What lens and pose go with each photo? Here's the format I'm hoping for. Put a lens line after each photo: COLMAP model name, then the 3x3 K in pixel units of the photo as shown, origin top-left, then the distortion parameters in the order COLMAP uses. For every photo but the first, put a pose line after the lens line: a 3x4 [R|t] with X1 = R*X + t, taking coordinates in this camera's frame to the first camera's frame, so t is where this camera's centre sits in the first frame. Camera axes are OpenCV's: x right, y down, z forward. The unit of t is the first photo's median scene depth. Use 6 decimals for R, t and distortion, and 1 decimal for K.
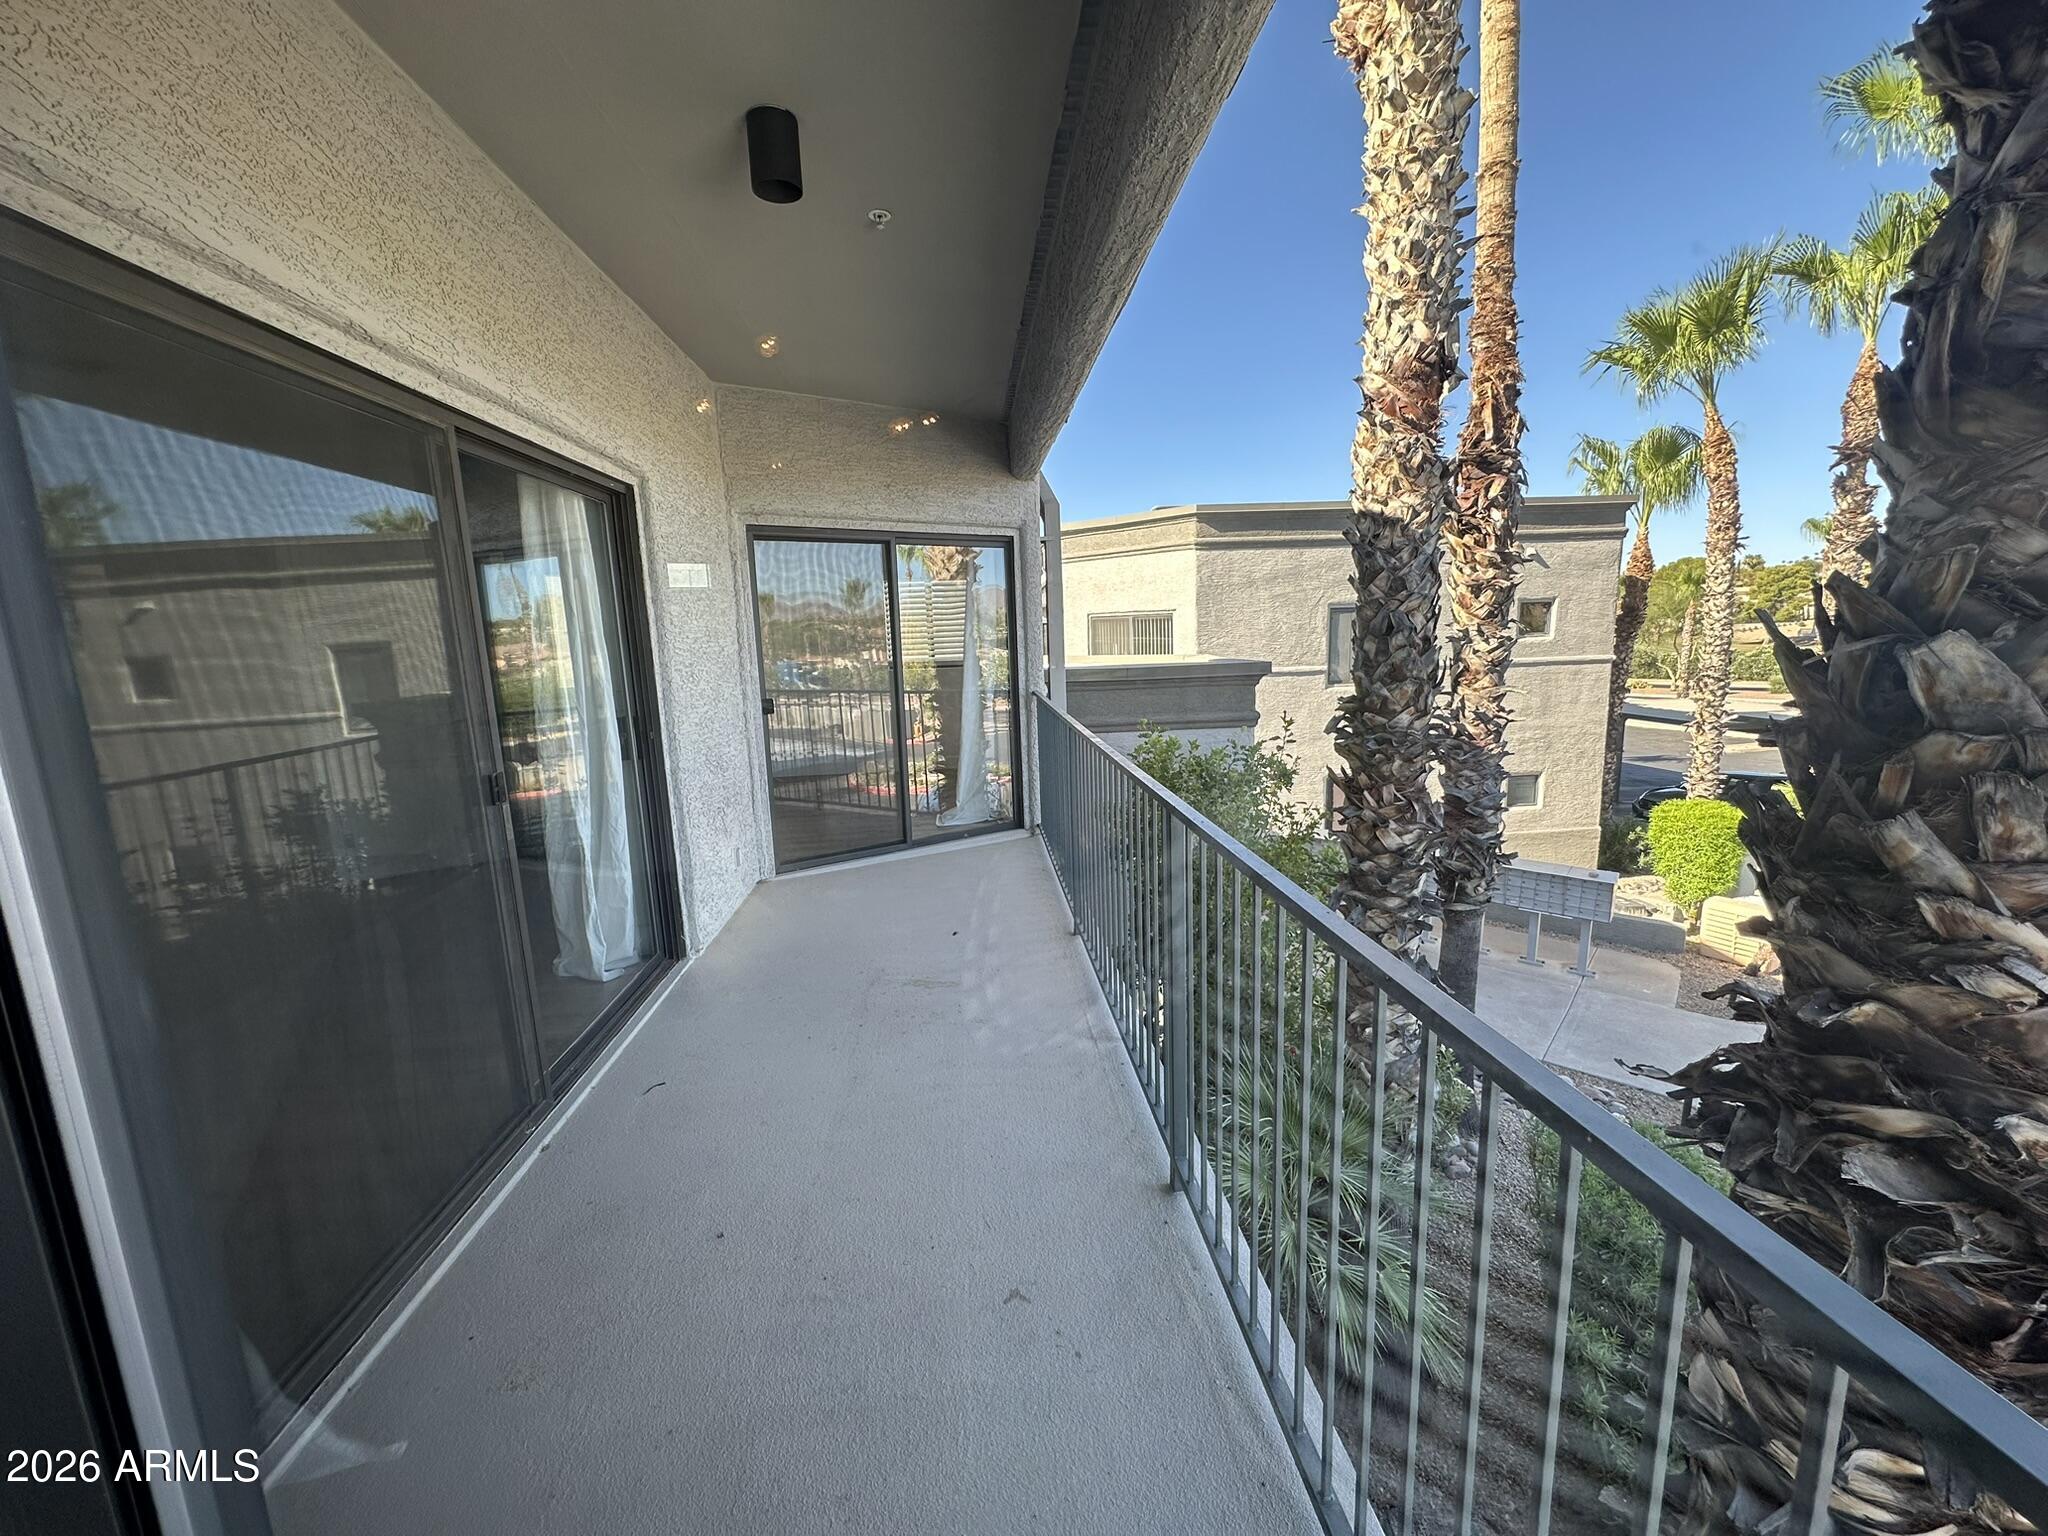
lens RADIAL K [[815.7, 0, 1022.4], [0, 815.7, 759.2], [0, 0, 1]] dist [-0.001359, 0.000137]
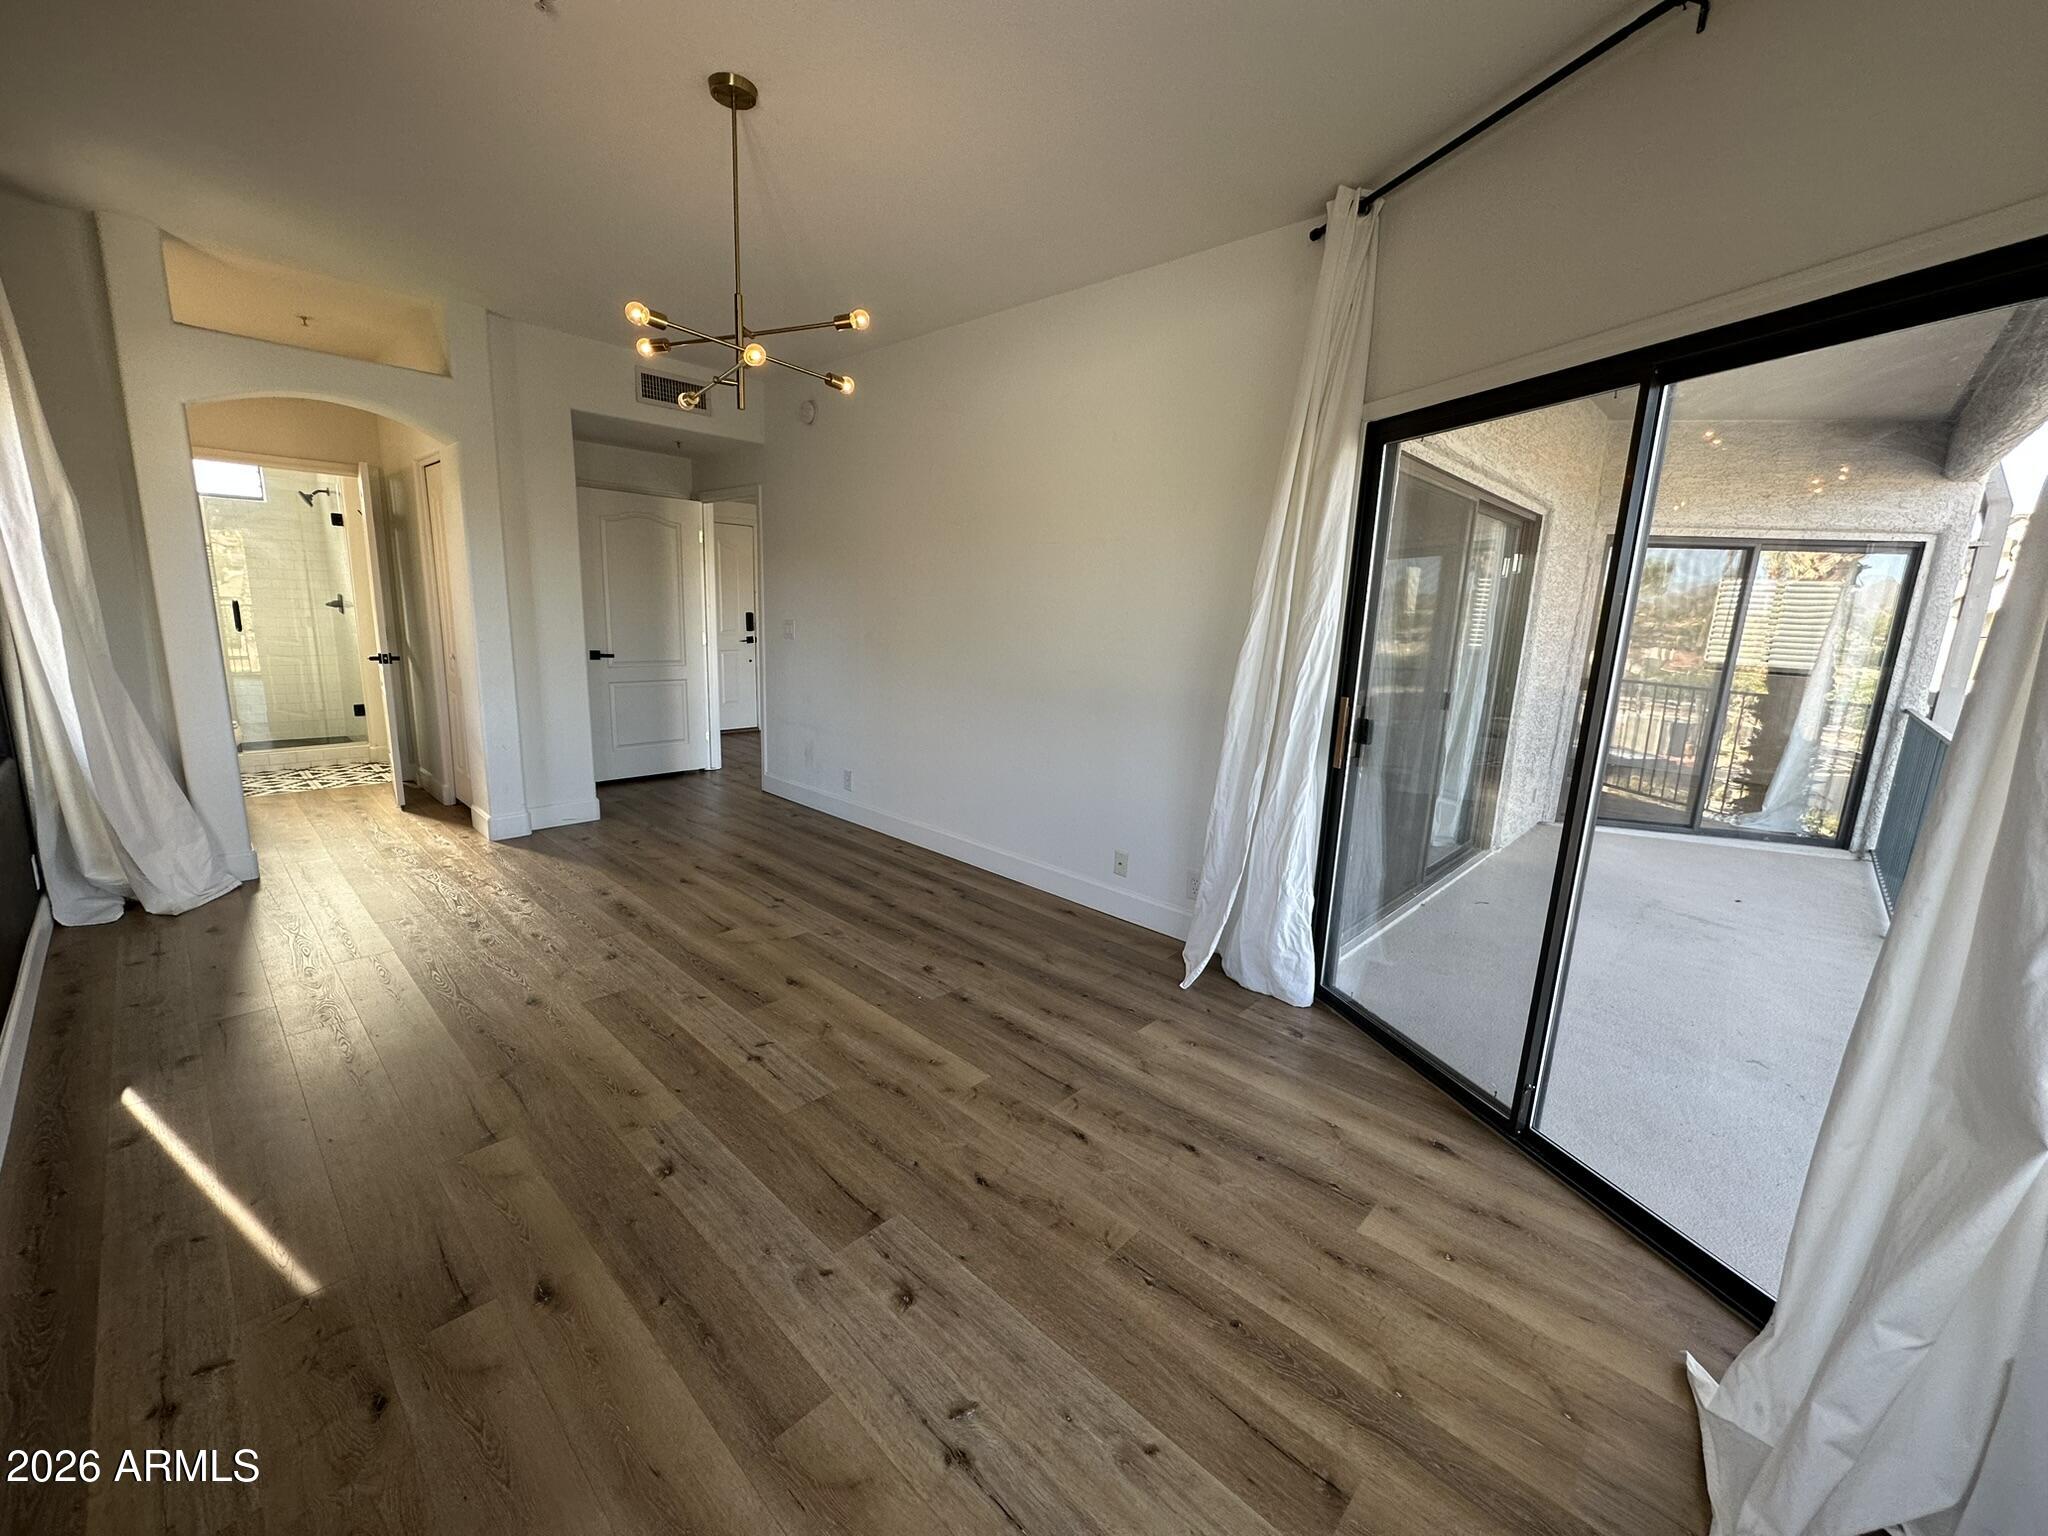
lens RADIAL K [[815.7, 0, 1016.0], [0, 815.7, 772.4], [0, 0, 1]] dist [-0.001359, 0.000137]
pose [[0.667443, 0.209245, -0.714658, 0.015173], [-0.179695, 0.976605, 0.118118, 0.064064], [0.722655, 0.049584, 0.689429, -0.395795]]
